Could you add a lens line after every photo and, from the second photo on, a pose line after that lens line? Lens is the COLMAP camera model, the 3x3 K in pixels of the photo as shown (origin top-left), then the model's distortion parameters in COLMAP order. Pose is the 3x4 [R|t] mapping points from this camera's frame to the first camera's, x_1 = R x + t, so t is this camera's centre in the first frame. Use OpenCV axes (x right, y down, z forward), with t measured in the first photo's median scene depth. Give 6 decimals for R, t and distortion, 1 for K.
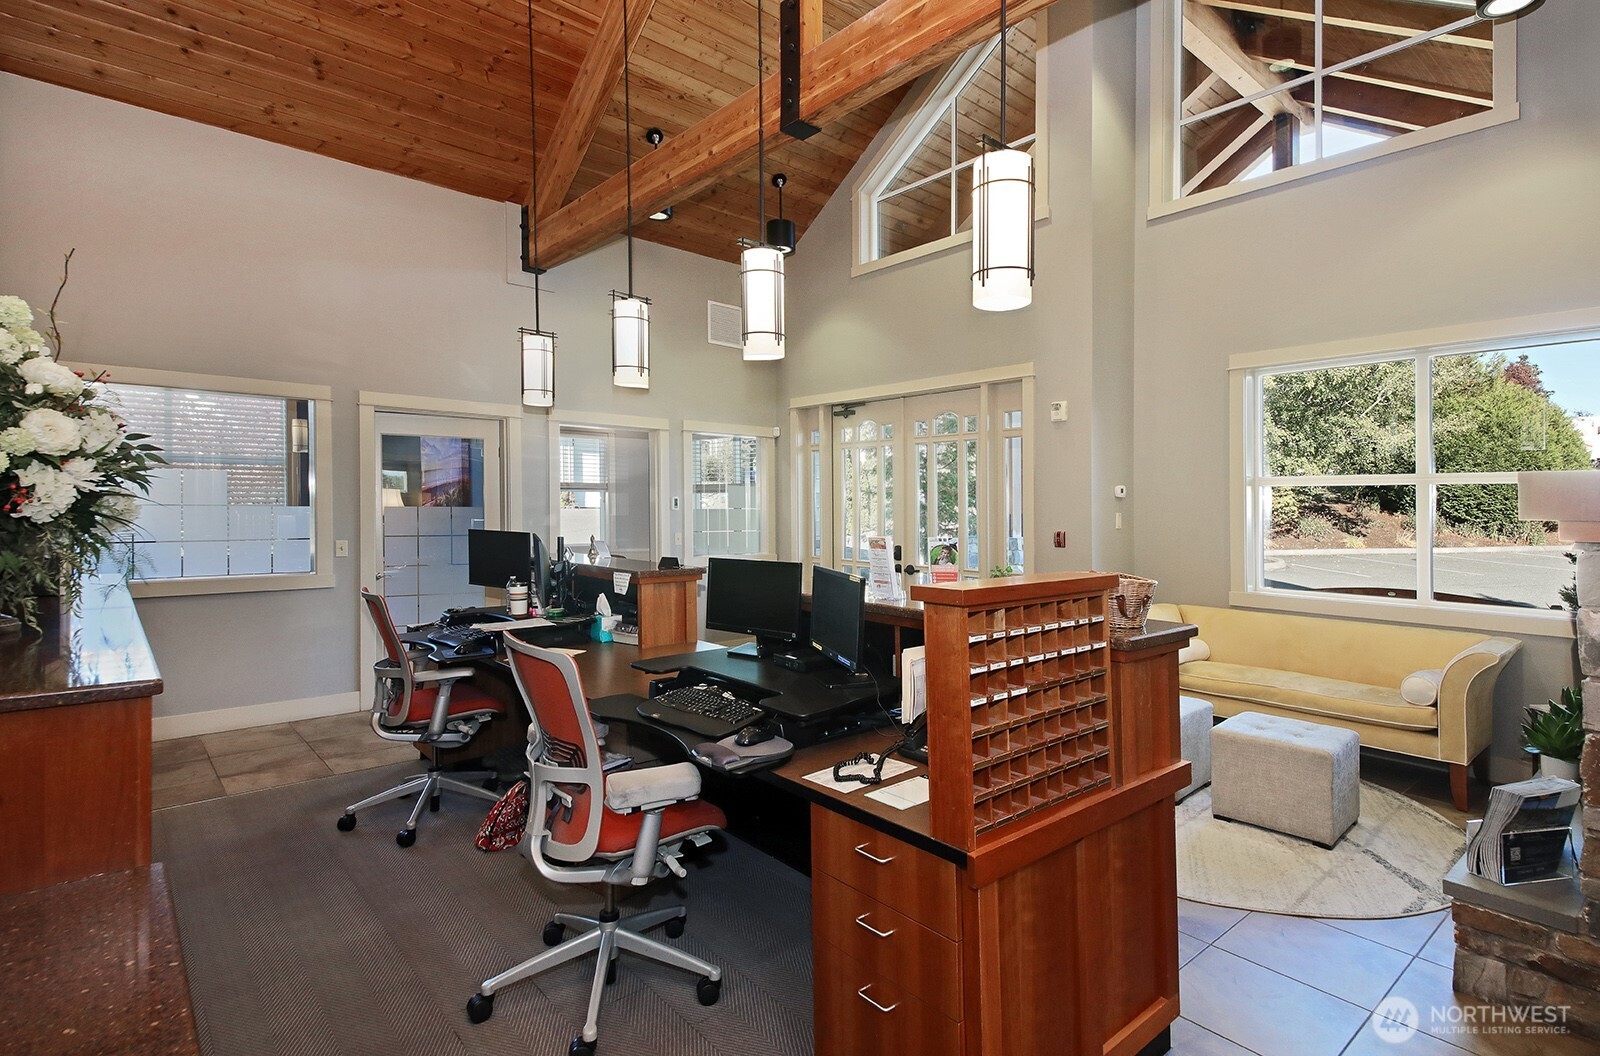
lens RADIAL K [[804.7, 0, 803.0], [0, 804.7, 486.6], [0, 0, 1]] dist [0.049746, -0.019861]
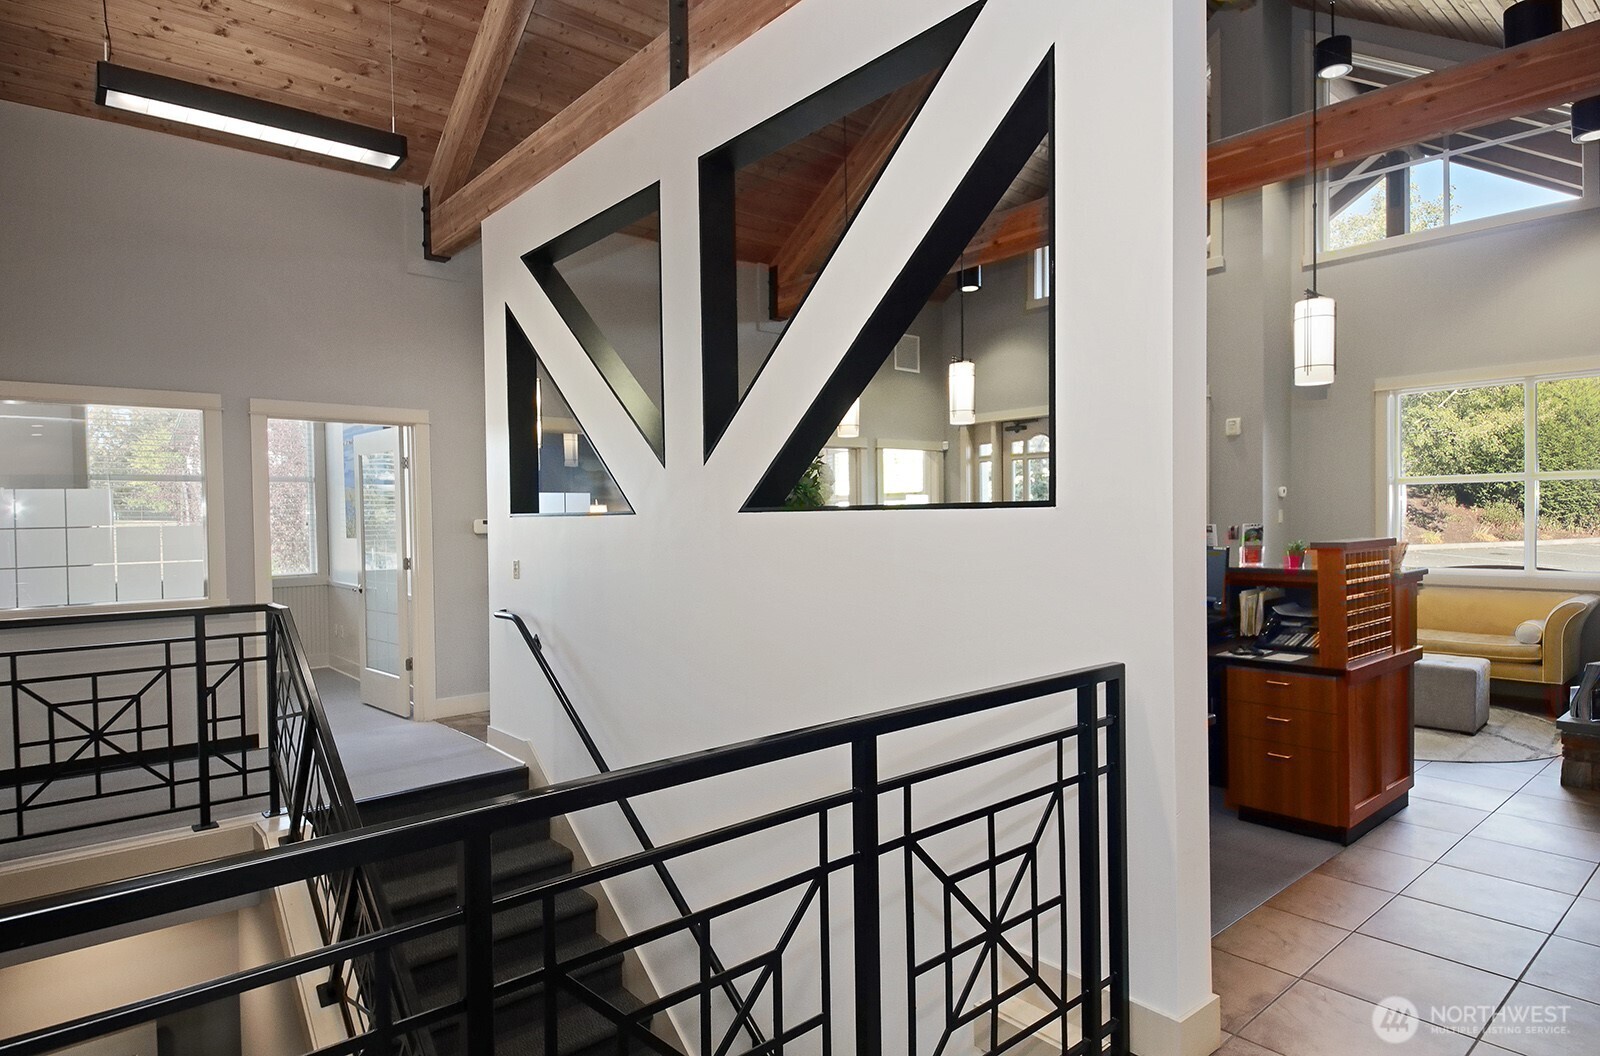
lens RADIAL K [[885.0, 0, 800.0], [0, 885.0, 528.0], [0, 0, 1]] dist [0.004689, -0.015032]
pose [[0.999494, -0.023928, -0.020935, -0.282922], [0.024710, 0.998975, 0.037928, -0.007393], [0.020006, -0.038426, 0.999061, -0.316867]]
